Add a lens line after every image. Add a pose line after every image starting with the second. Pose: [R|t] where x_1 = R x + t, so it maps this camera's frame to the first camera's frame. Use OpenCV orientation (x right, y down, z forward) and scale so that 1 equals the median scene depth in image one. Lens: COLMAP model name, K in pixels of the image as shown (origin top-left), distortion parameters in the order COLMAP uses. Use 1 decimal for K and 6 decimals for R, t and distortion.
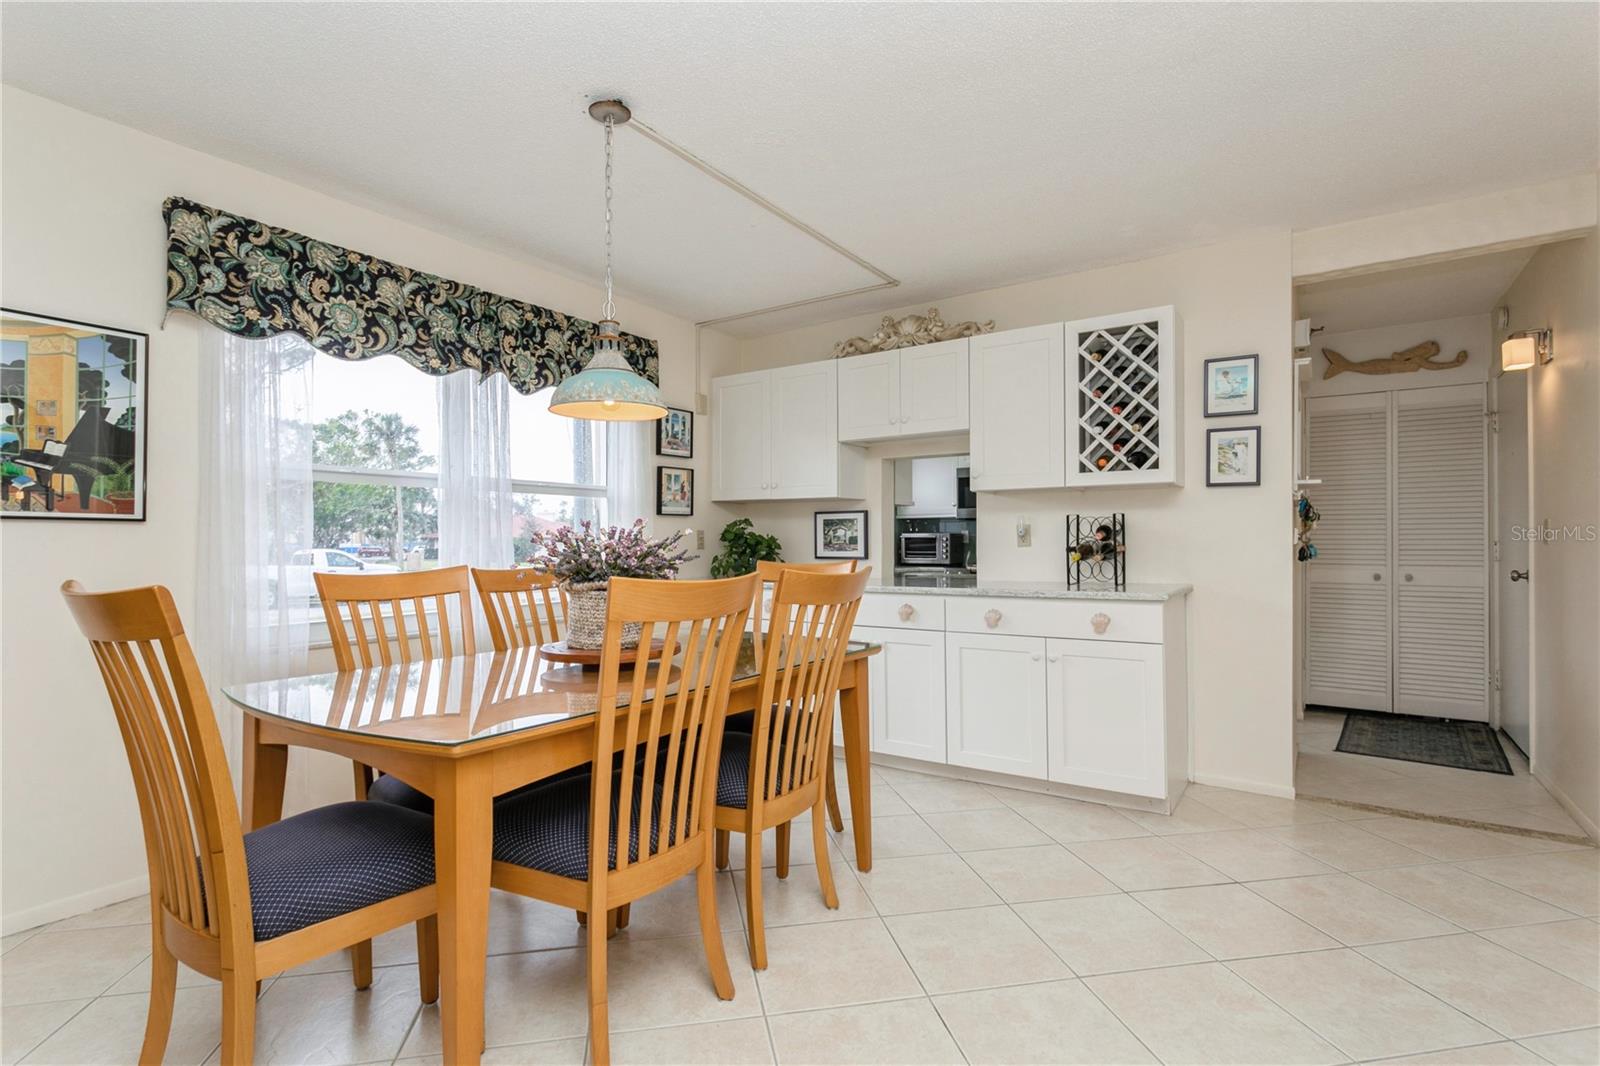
lens RADIAL K [[774.4, 0, 802.2], [0, 774.4, 539.6], [0, 0, 1]] dist [0.006349, 0.001216]
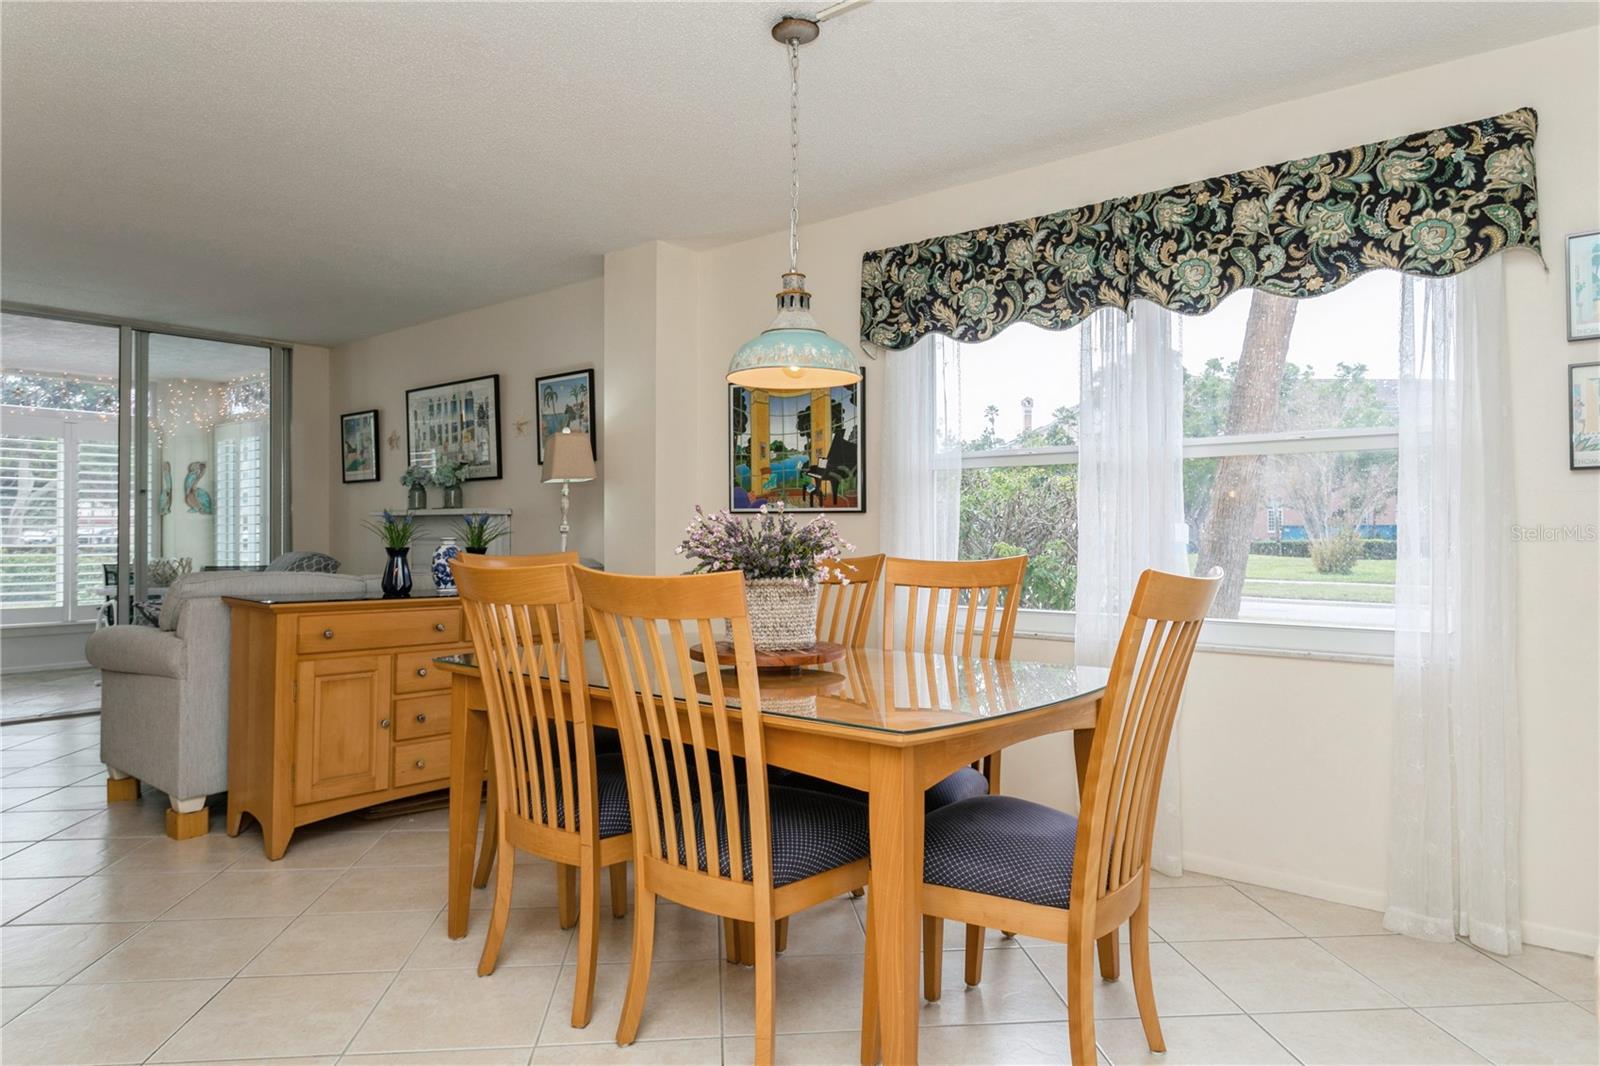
lens RADIAL K [[980.7, 0, 804.8], [0, 980.7, 531.4], [0, 0, 1]] dist [-0.004649, -0.000821]
pose [[-0.089085, -0.003091, -0.996019, 0.555347], [-0.000438, 0.999995, -0.003064, 0.009116], [0.996024, 0.000163, -0.089086, 0.746950]]
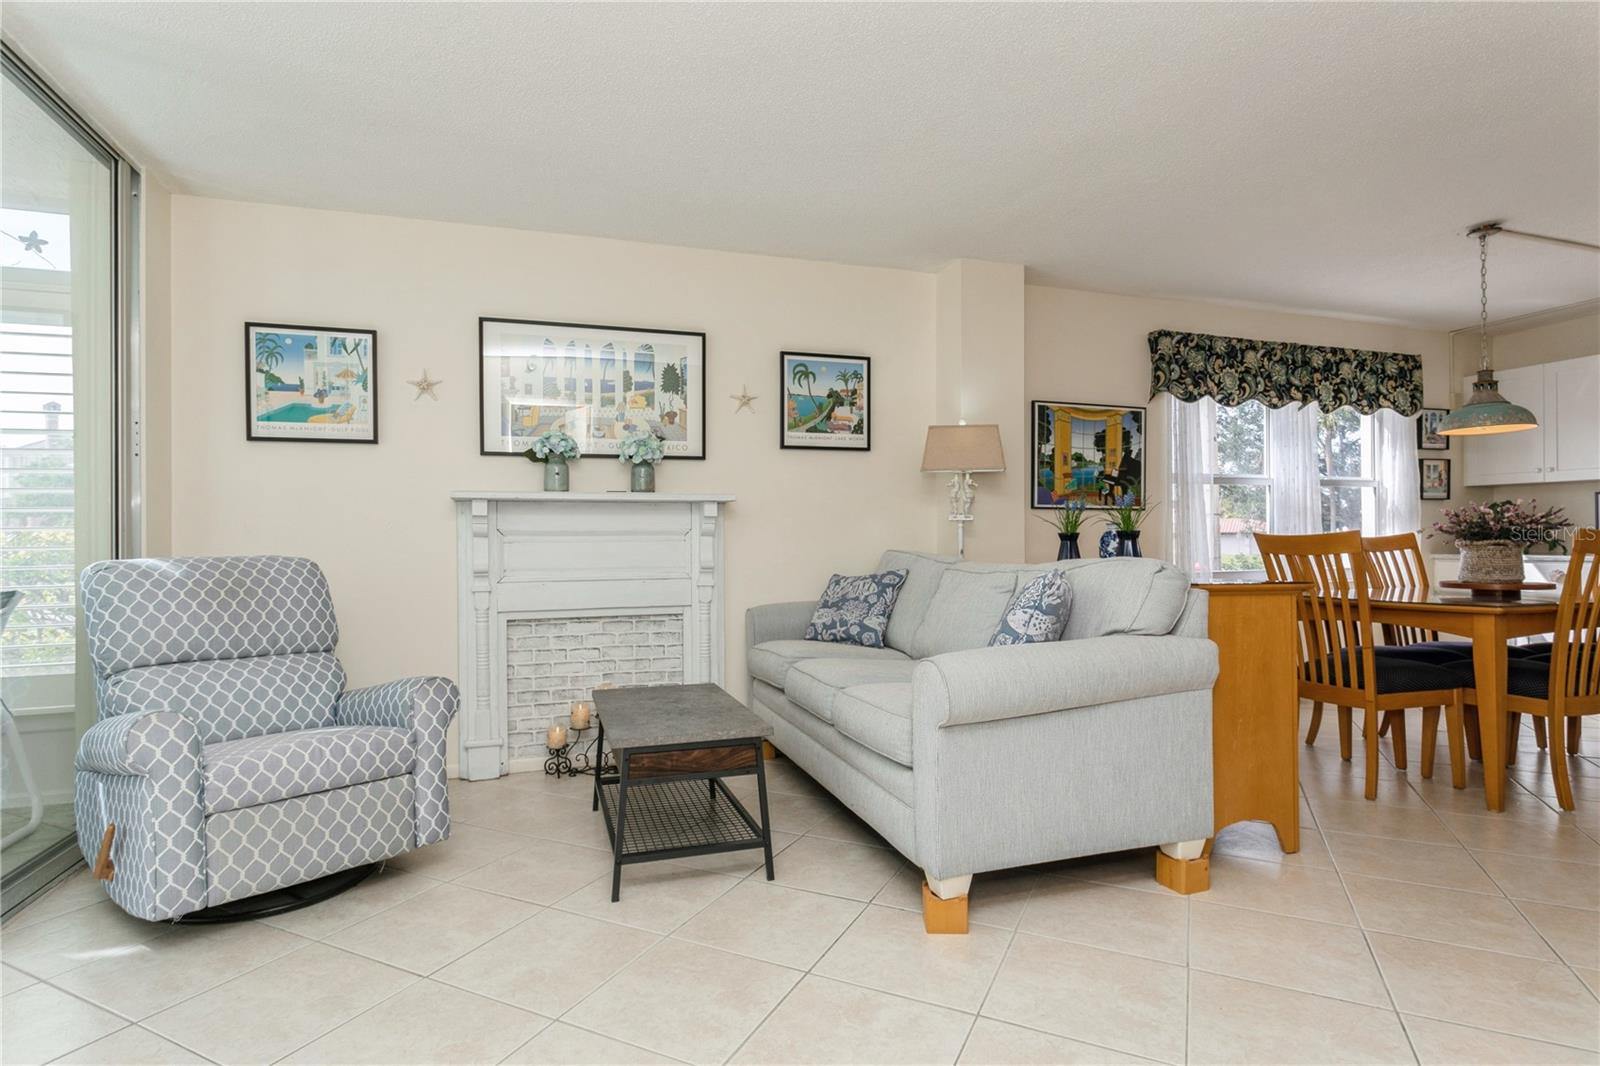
lens RADIAL K [[805.1, 0, 801.9], [0, 805.1, 536.5], [0, 0, 1]] dist [-0.004905, 0.001824]
pose [[0.795538, -0.006314, -0.605871, -0.242118], [0.007113, 0.999974, -0.001082, 0.024604], [0.605862, -0.003448, 0.795562, -0.704642]]
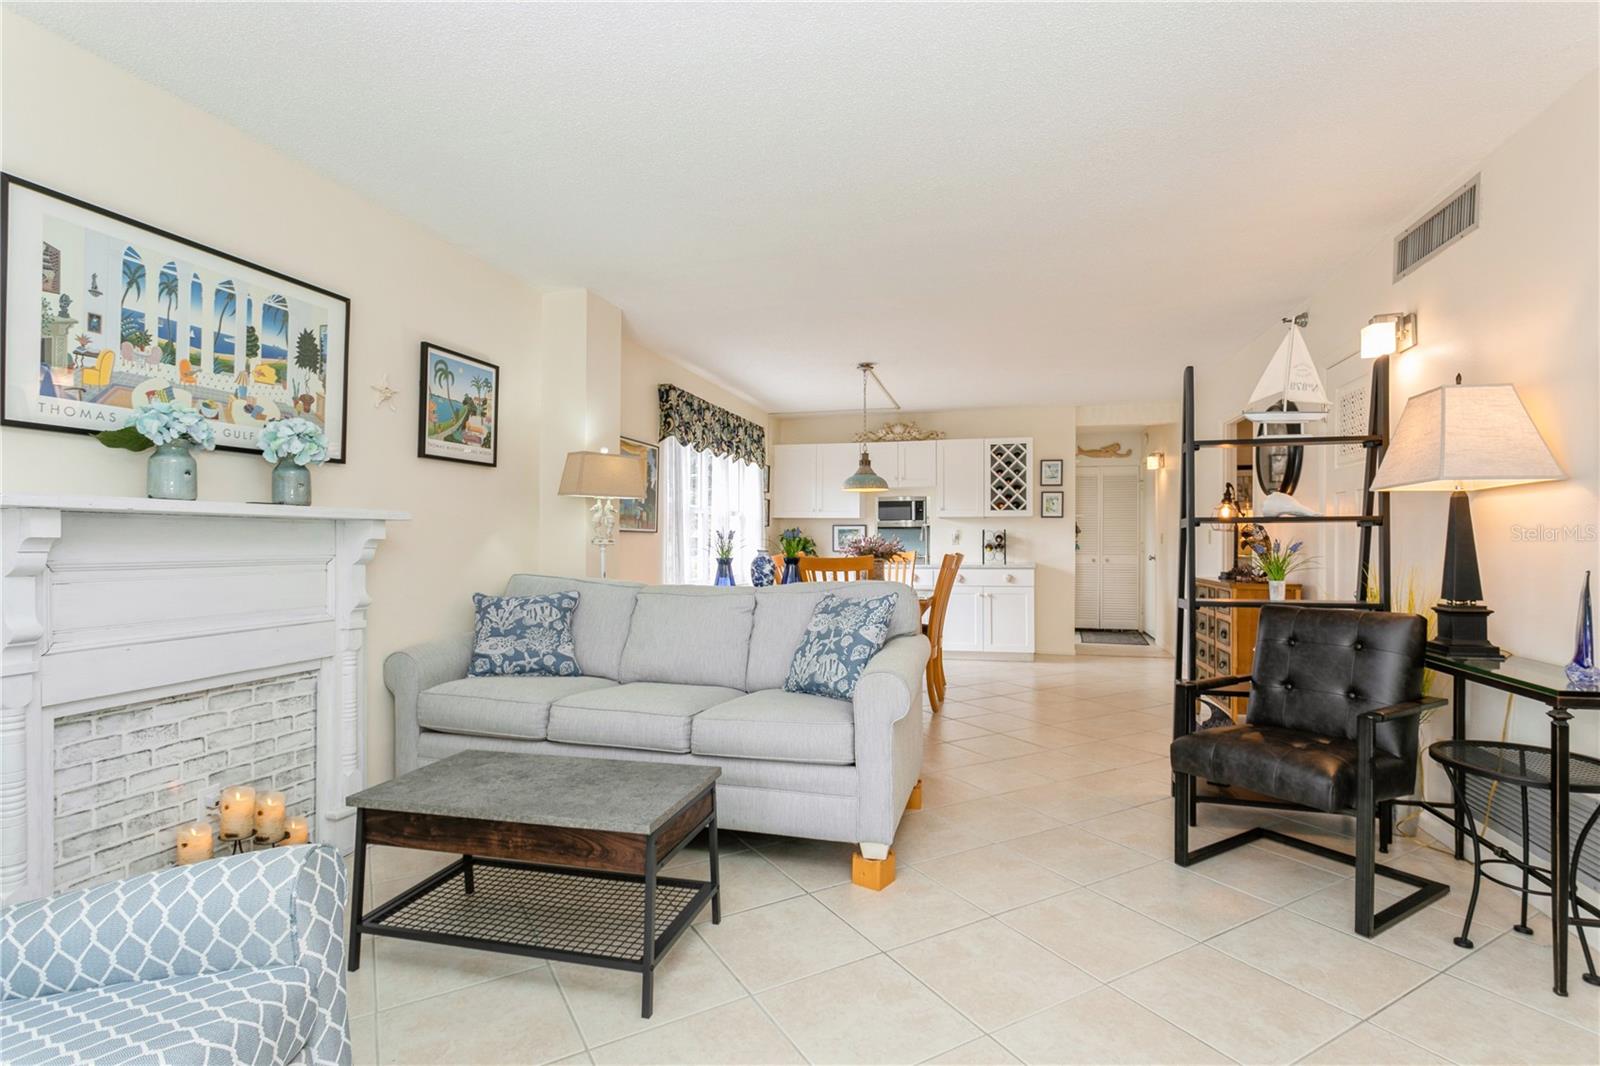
lens RADIAL K [[768.6, 0, 804.2], [0, 768.6, 548.4], [0, 0, 1]] dist [-0.001504, 0.008218]
pose [[0.943455, -0.000354, 0.331502, -0.831478], [-0.004107, 0.999910, 0.012757, -0.006614], [-0.331476, -0.013397, 0.943368, -0.829245]]
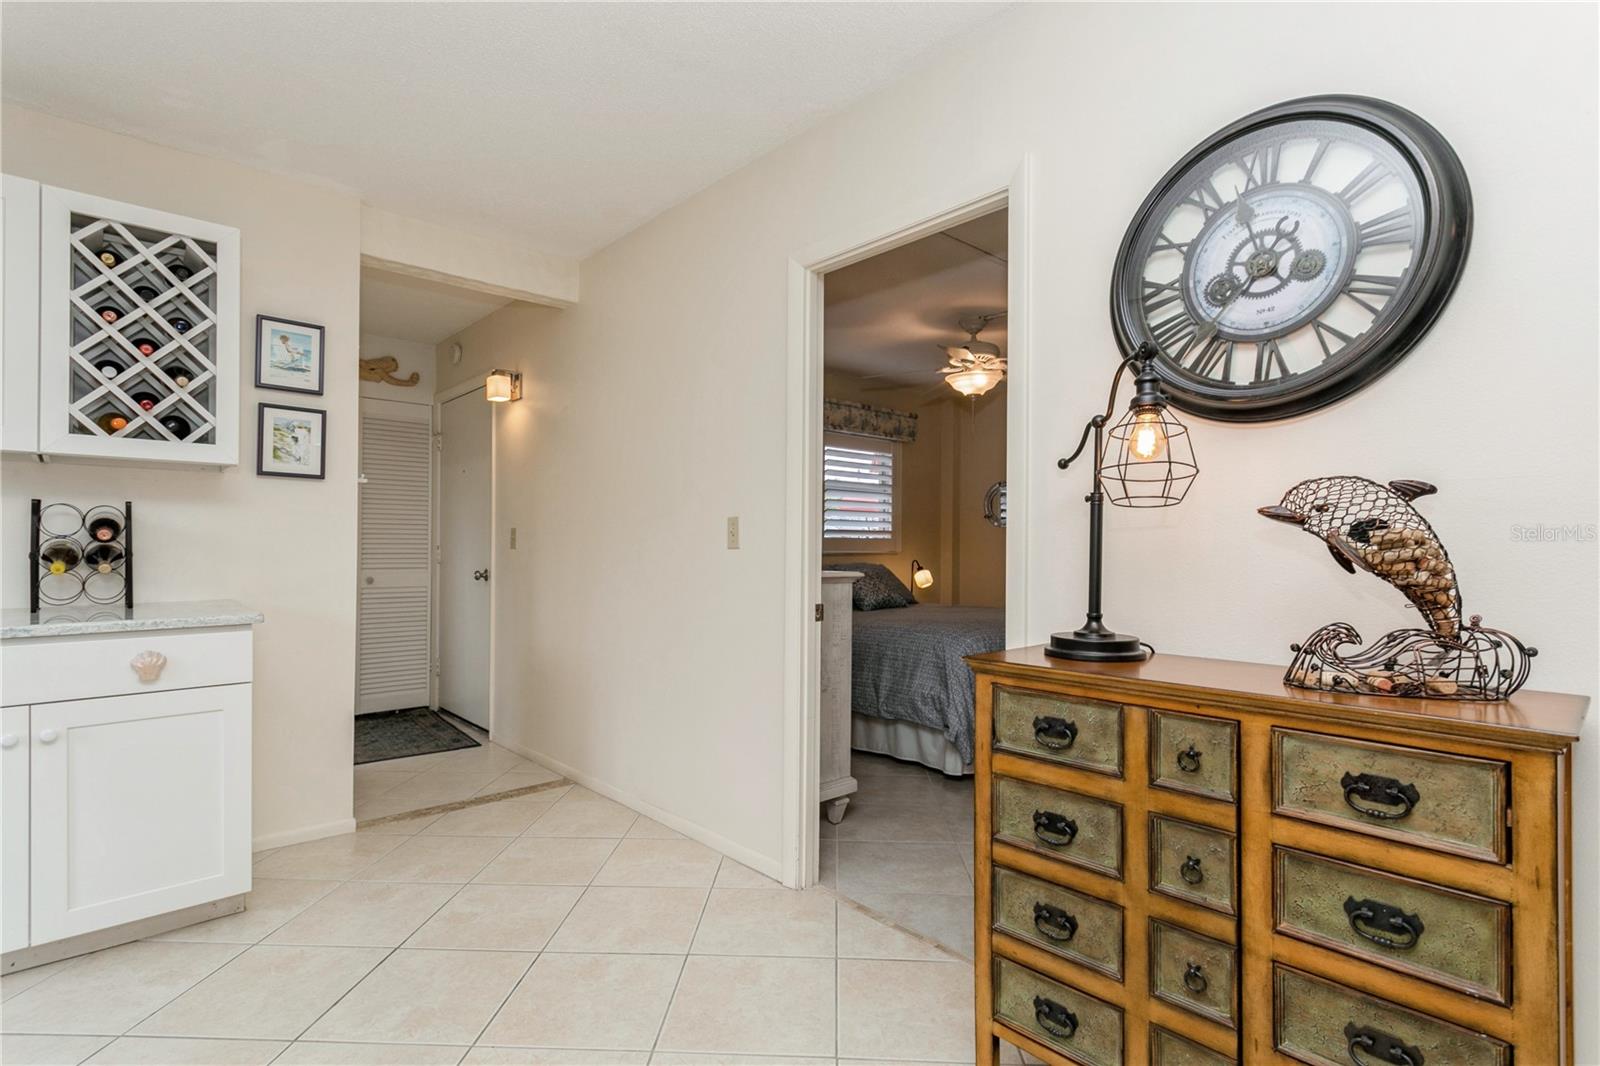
lens RADIAL K [[774.4, 0, 802.2], [0, 774.4, 539.6], [0, 0, 1]] dist [0.006349, 0.001216]
pose [[0.233510, 0.013441, 0.972261, -0.119186], [-0.008101, 0.999897, -0.011878, 0.002867], [-0.972321, -0.005102, 0.233595, 0.274546]]
